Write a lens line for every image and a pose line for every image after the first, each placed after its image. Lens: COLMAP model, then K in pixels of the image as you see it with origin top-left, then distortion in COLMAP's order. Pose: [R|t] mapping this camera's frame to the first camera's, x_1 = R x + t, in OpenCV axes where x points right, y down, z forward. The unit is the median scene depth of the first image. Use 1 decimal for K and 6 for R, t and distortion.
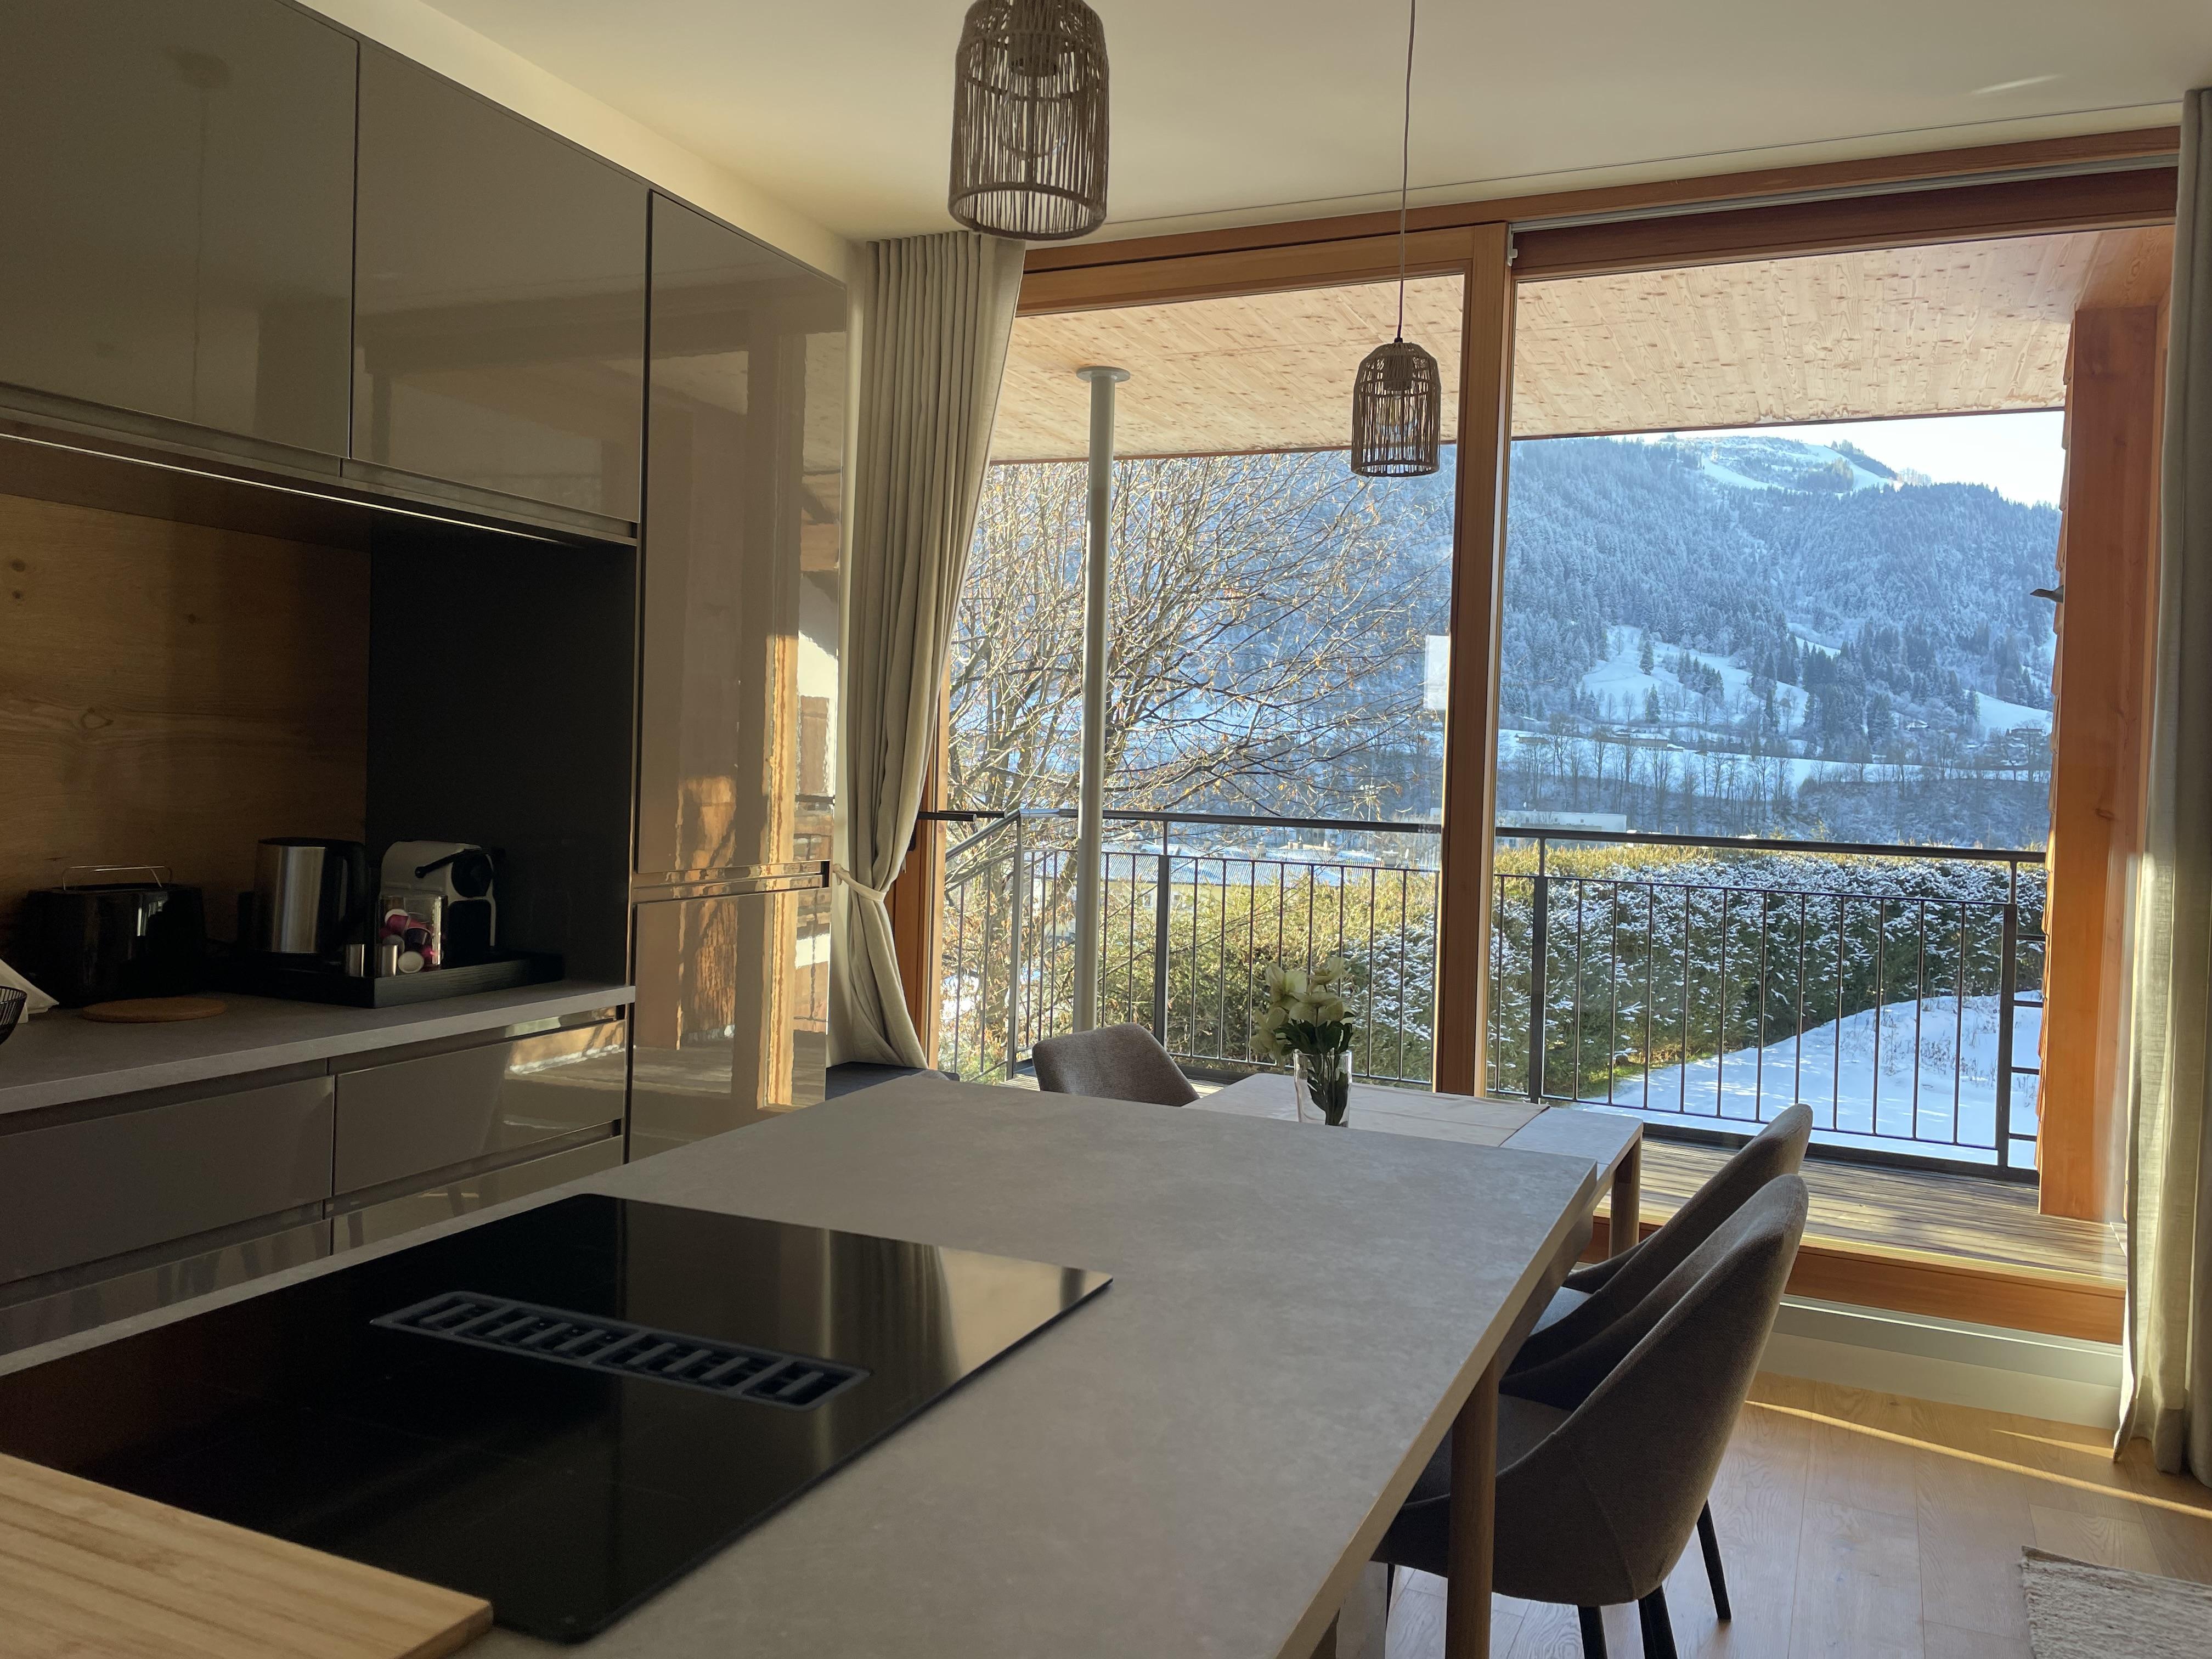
lens RADIAL K [[1660.2, 0, 1110.0], [0, 1660.2, 795.3], [0, 0, 1]] dist [0.088439, -0.132847]
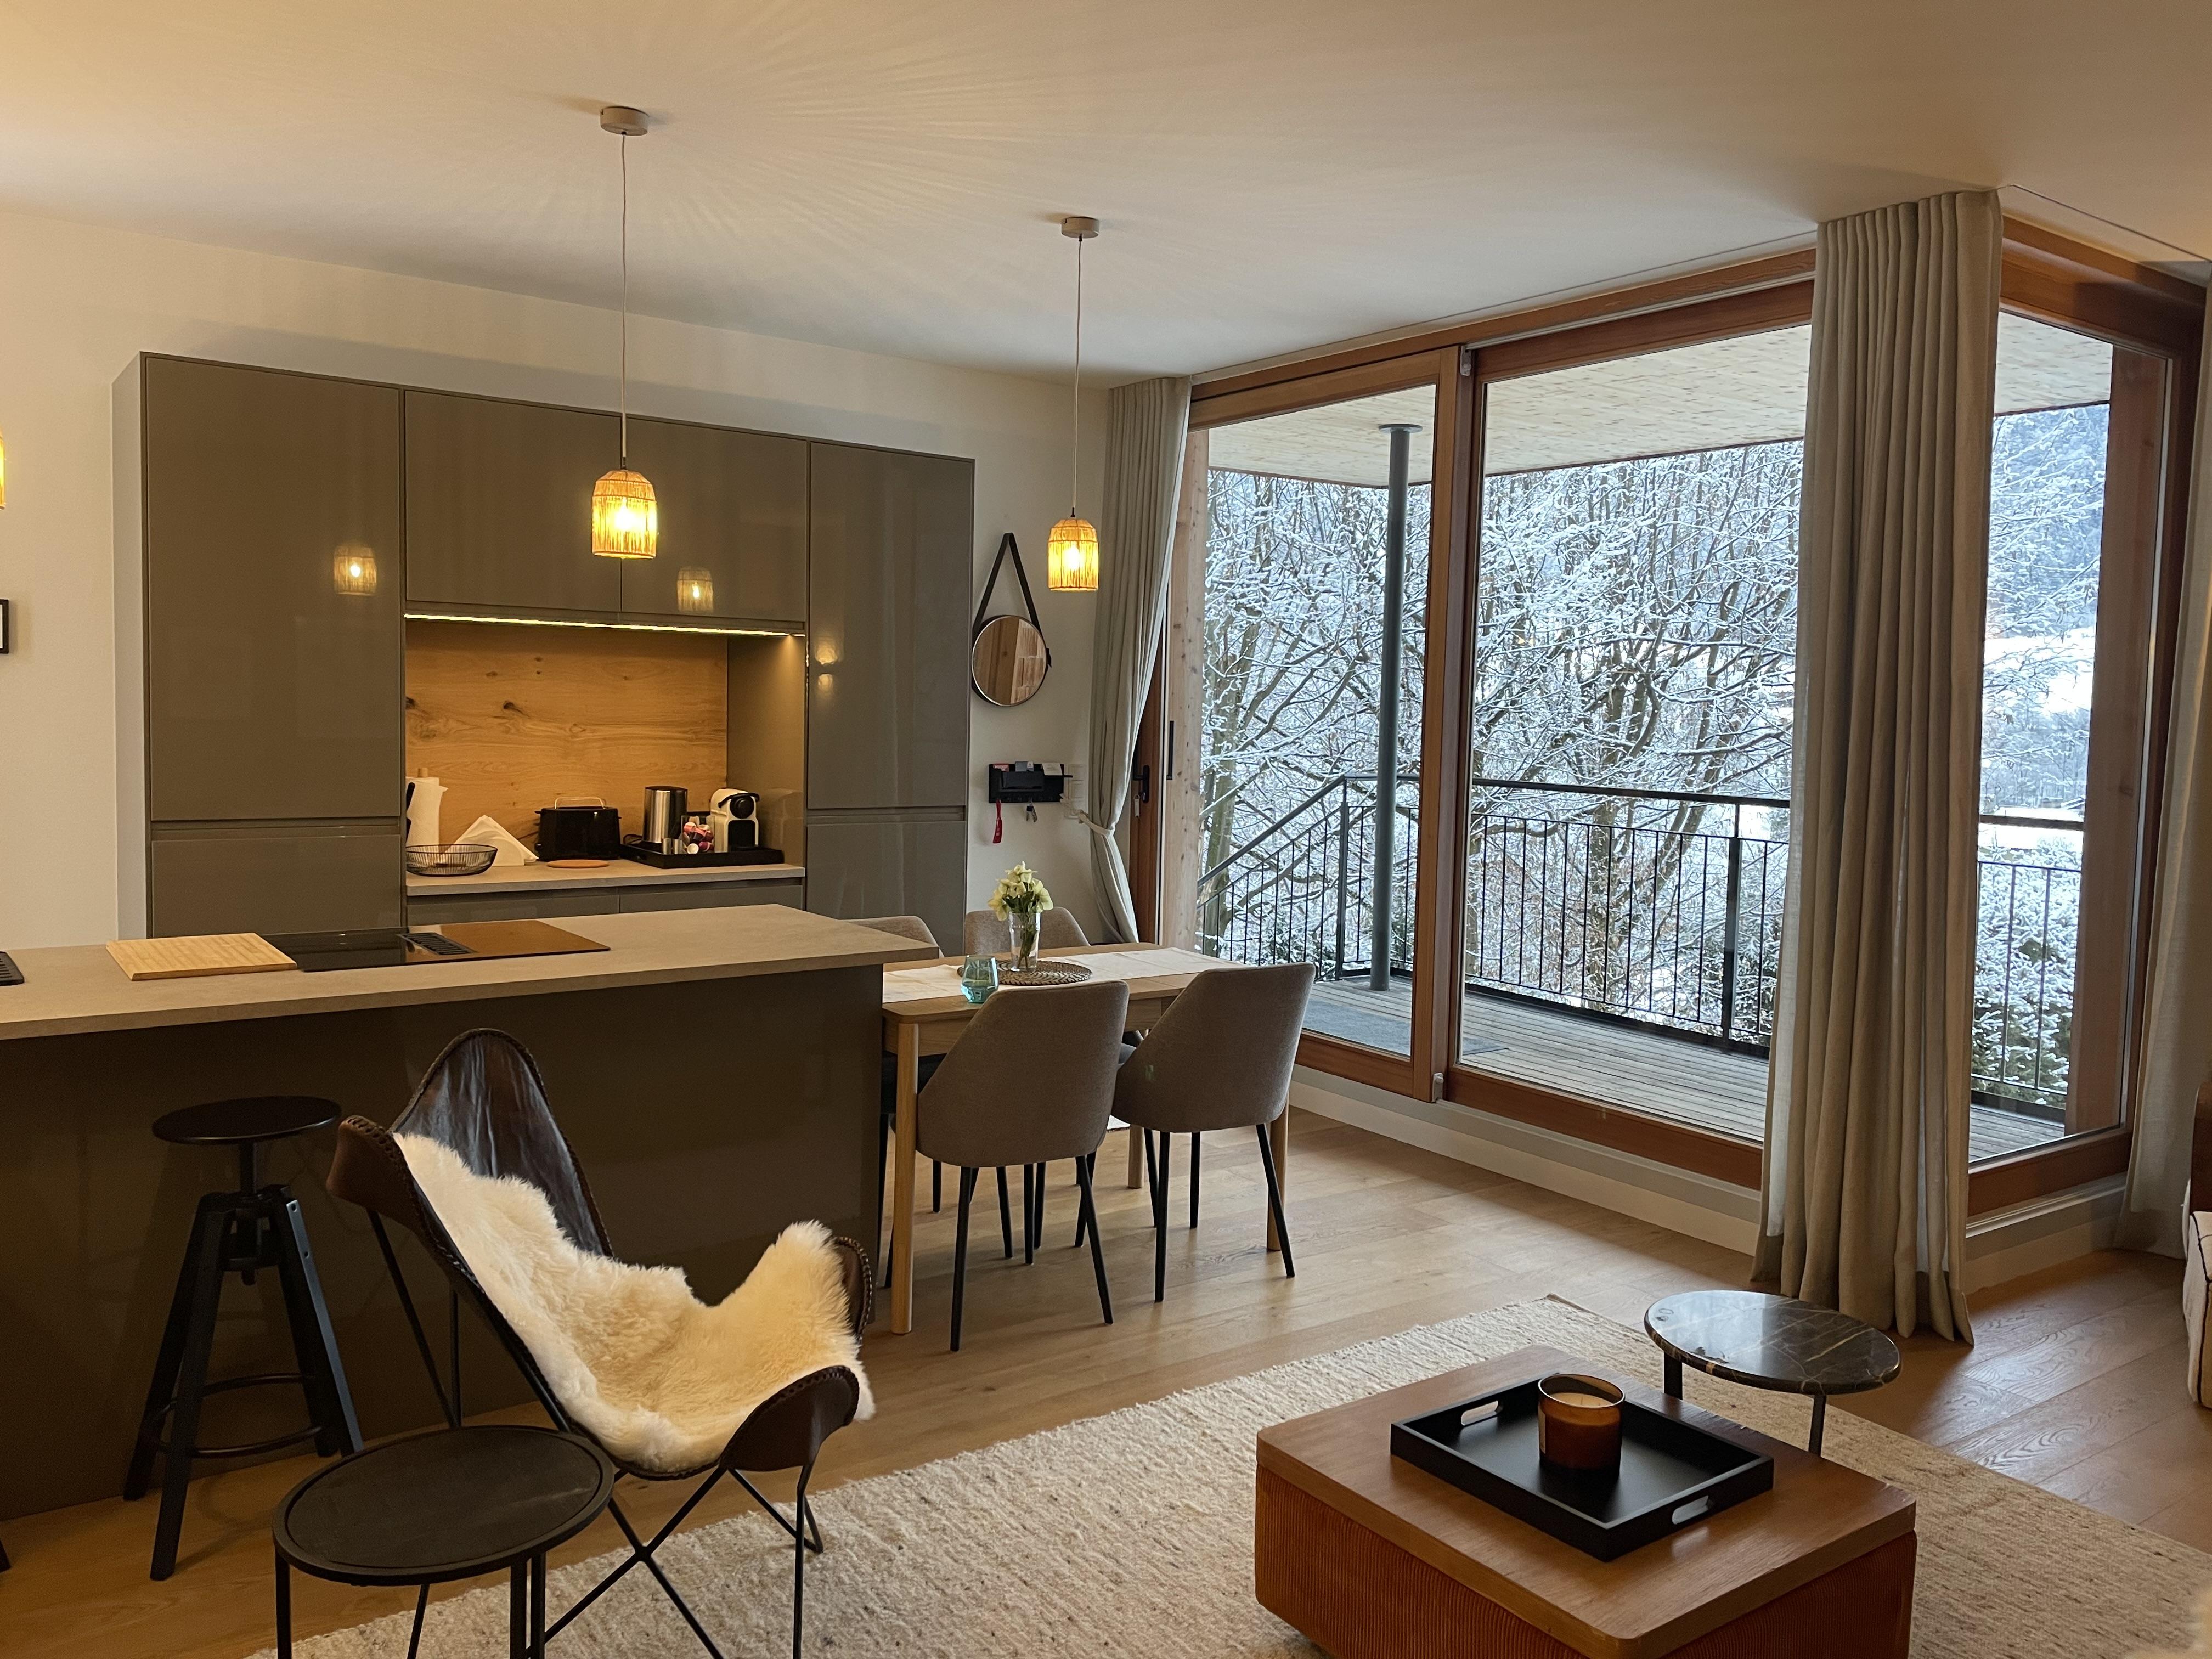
lens RADIAL K [[1660.2, 0, 1110.0], [0, 1660.2, 795.3], [0, 0, 1]] dist [0.088439, -0.132847]
pose [[0.862112, 0.017652, -0.506411, 0.102446], [-0.005092, 0.999644, 0.026176, -0.001960], [0.506693, -0.019988, 0.861895, -0.047097]]
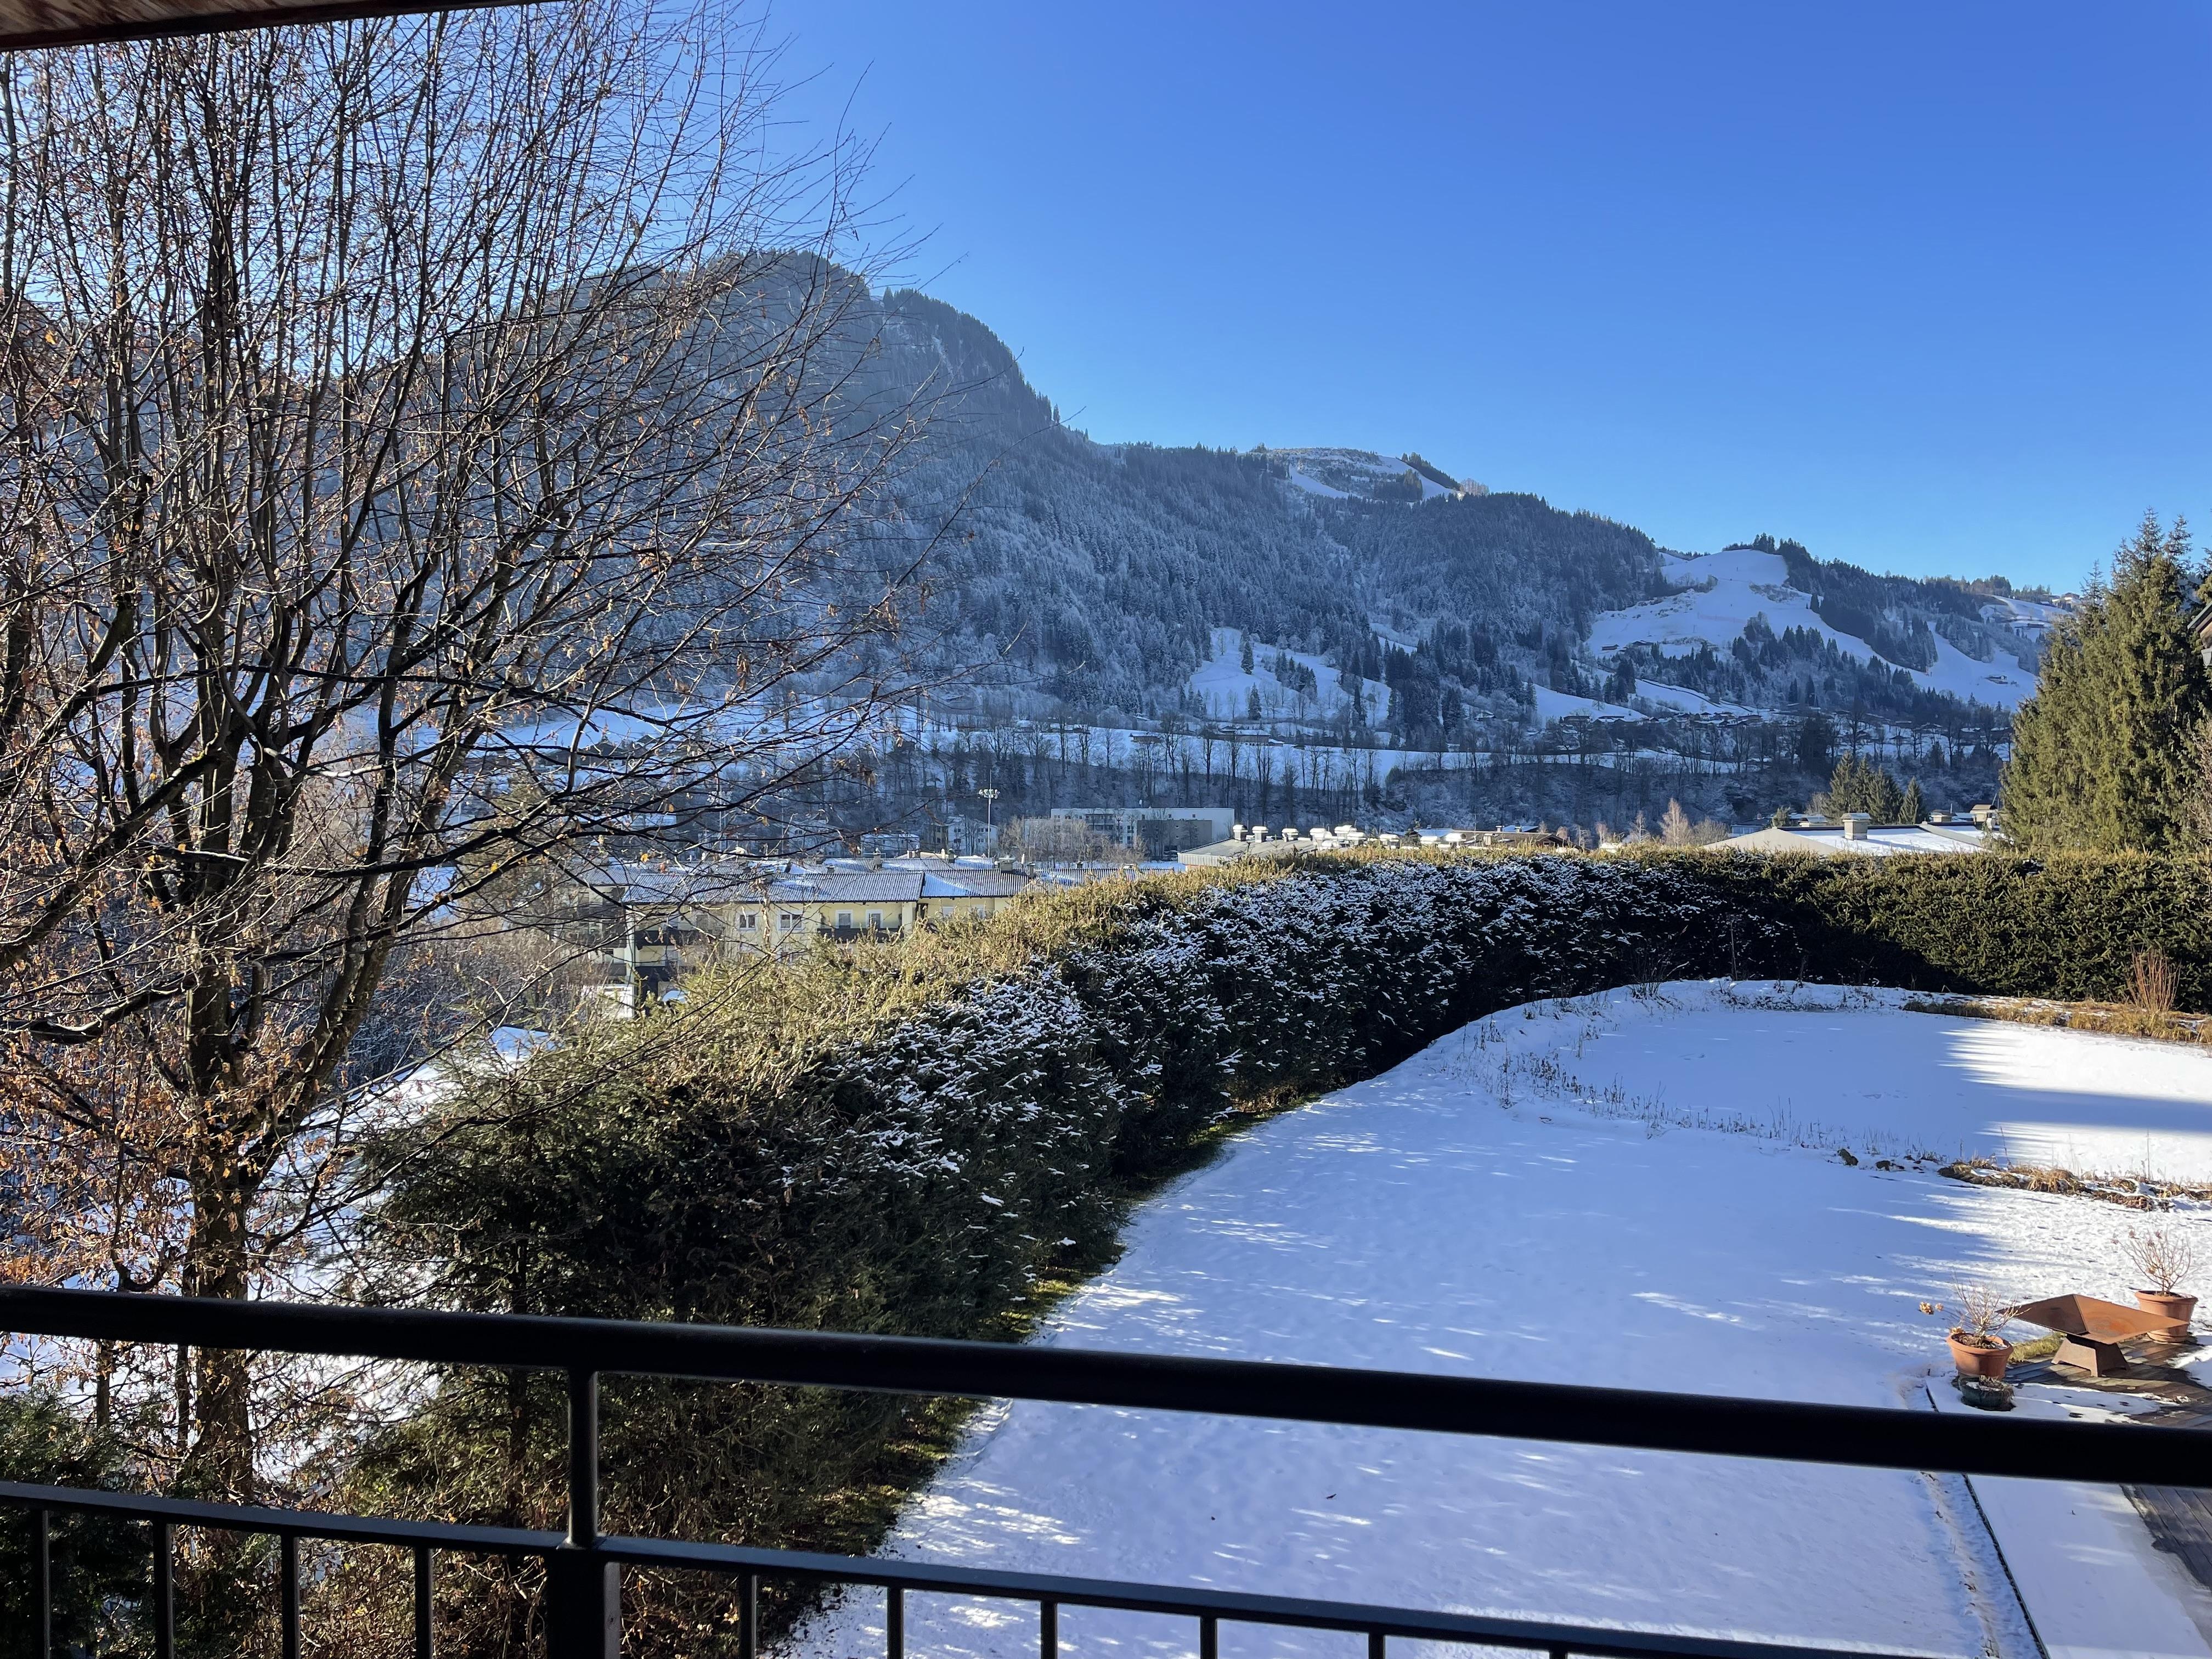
lens RADIAL K [[1660.2, 0, 1110.0], [0, 1660.2, 795.3], [0, 0, 1]] dist [0.088439, -0.132847]
pose [[0.974150, -0.036094, 0.222999, 0.059961], [0.036785, 0.999323, 0.001056, -0.010010], [-0.222886, 0.007175, 0.974818, 0.164943]]
